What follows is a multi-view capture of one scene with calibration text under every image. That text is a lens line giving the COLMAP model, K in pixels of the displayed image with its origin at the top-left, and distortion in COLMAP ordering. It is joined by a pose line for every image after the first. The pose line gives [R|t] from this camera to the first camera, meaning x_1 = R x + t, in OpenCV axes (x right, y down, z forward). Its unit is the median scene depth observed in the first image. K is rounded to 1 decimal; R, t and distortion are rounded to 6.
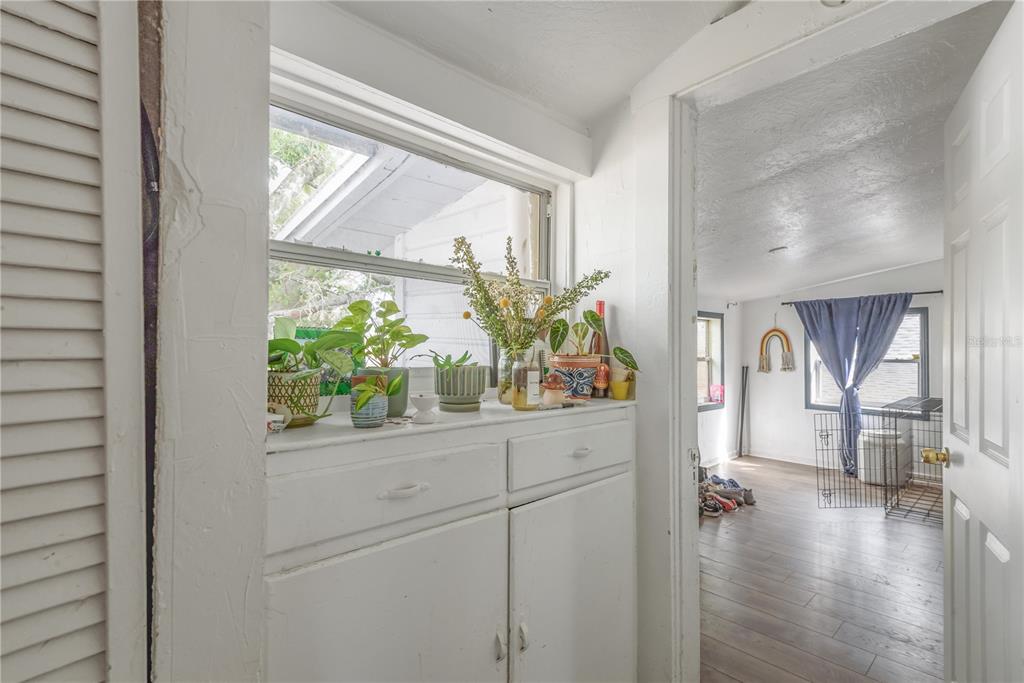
lens RADIAL K [[465.1, 0, 507.7], [0, 465.1, 351.6], [0, 0, 1]] dist [0.049003, -0.028201]
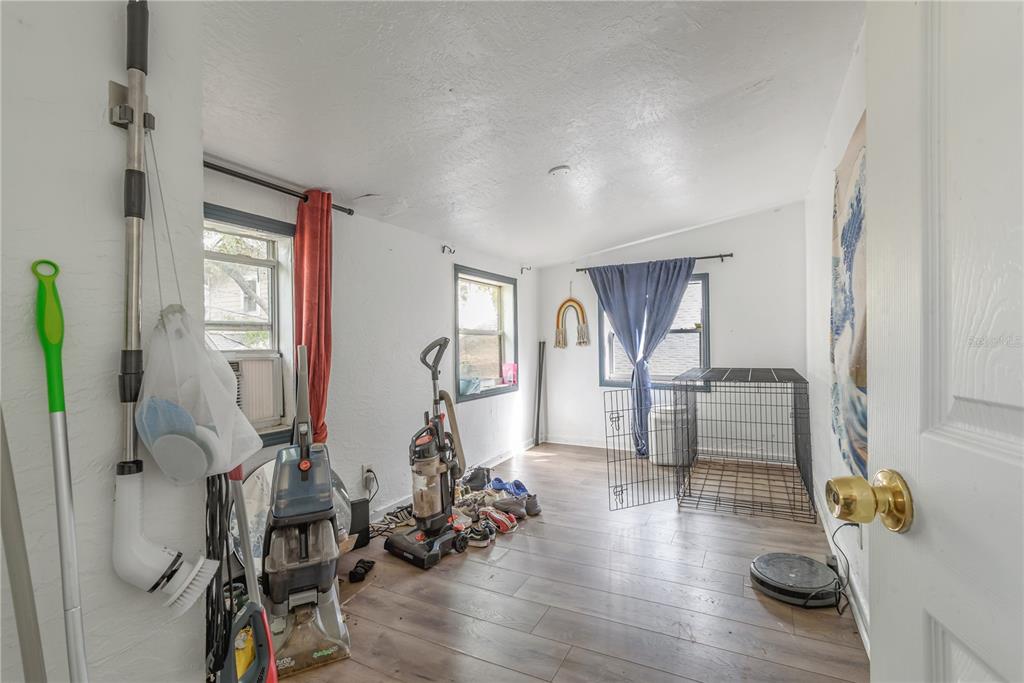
lens RADIAL K [[465.1, 0, 507.7], [0, 465.1, 351.6], [0, 0, 1]] dist [0.049003, -0.028201]
pose [[0.938653, -0.024937, 0.343960, 0.179915], [0.017113, 0.999522, 0.025764, 0.032593], [-0.344437, -0.018297, 0.938631, 0.253301]]
